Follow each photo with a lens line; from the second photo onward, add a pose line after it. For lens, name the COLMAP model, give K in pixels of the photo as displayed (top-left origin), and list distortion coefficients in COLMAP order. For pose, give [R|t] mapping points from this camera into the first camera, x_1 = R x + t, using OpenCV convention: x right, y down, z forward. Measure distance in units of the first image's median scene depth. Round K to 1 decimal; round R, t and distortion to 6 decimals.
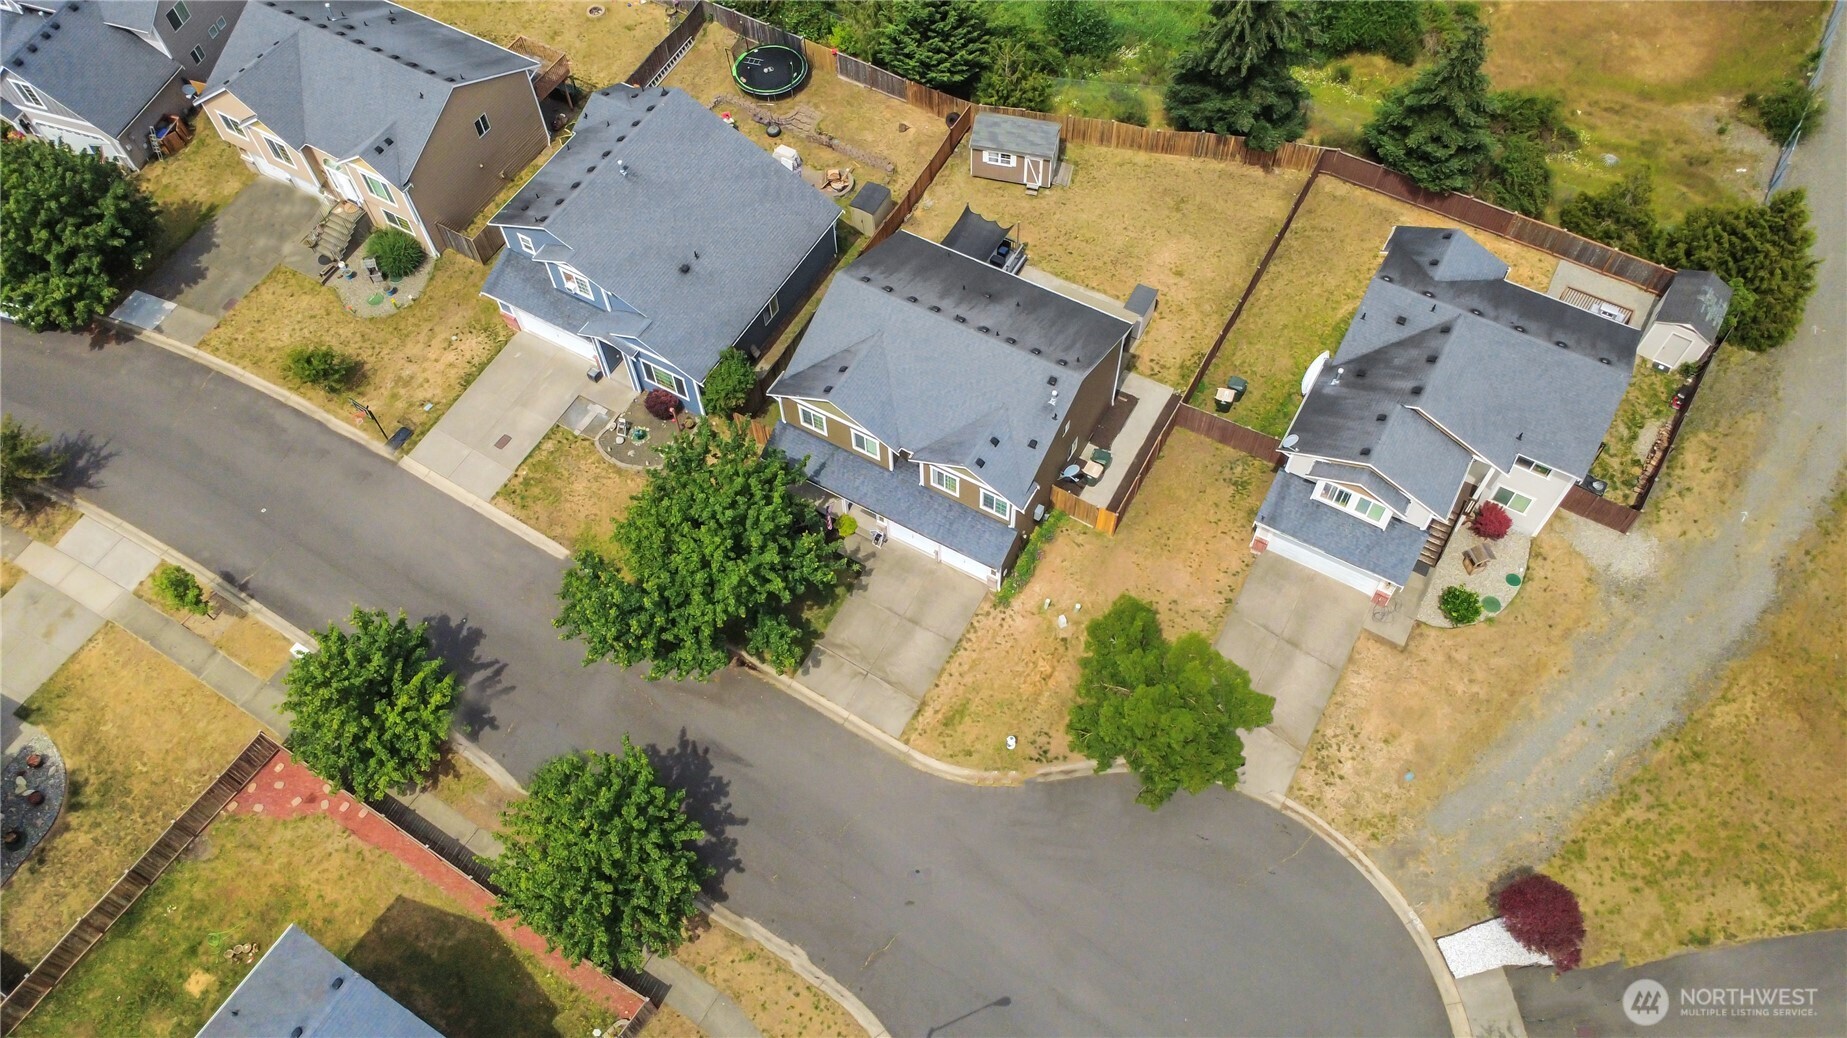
lens RADIAL K [[1359.2, 0, 923.5], [0, 1359.2, 519.0], [0, 0, 1]] dist [0.001588, -0.001656]
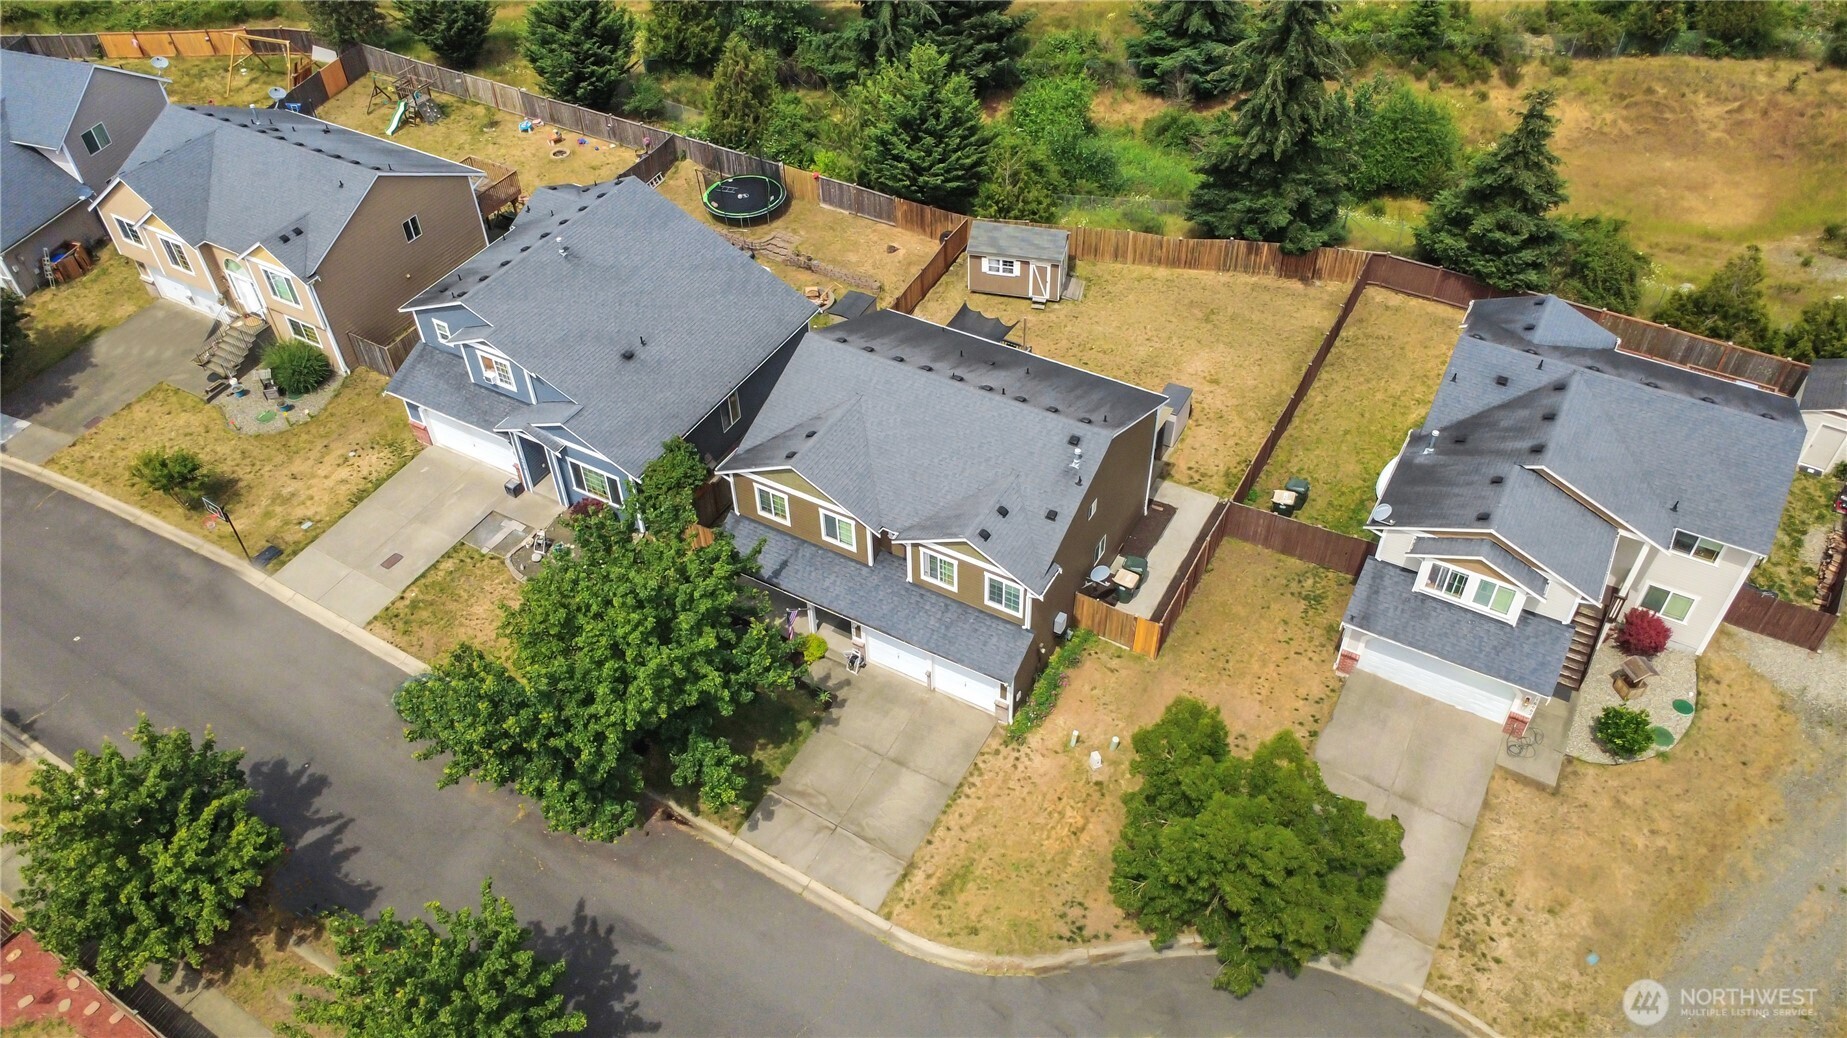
lens RADIAL K [[1353.0, 0, 923.5], [0, 1353.0, 519.0], [0, 0, 1]] dist [-0.000221, 0.001517]
pose [[0.999999, -0.001203, 0.001239, 0.005490], [0.001478, 0.967091, -0.254425, 0.130224], [-0.000892, 0.254426, 0.967092, 0.227827]]
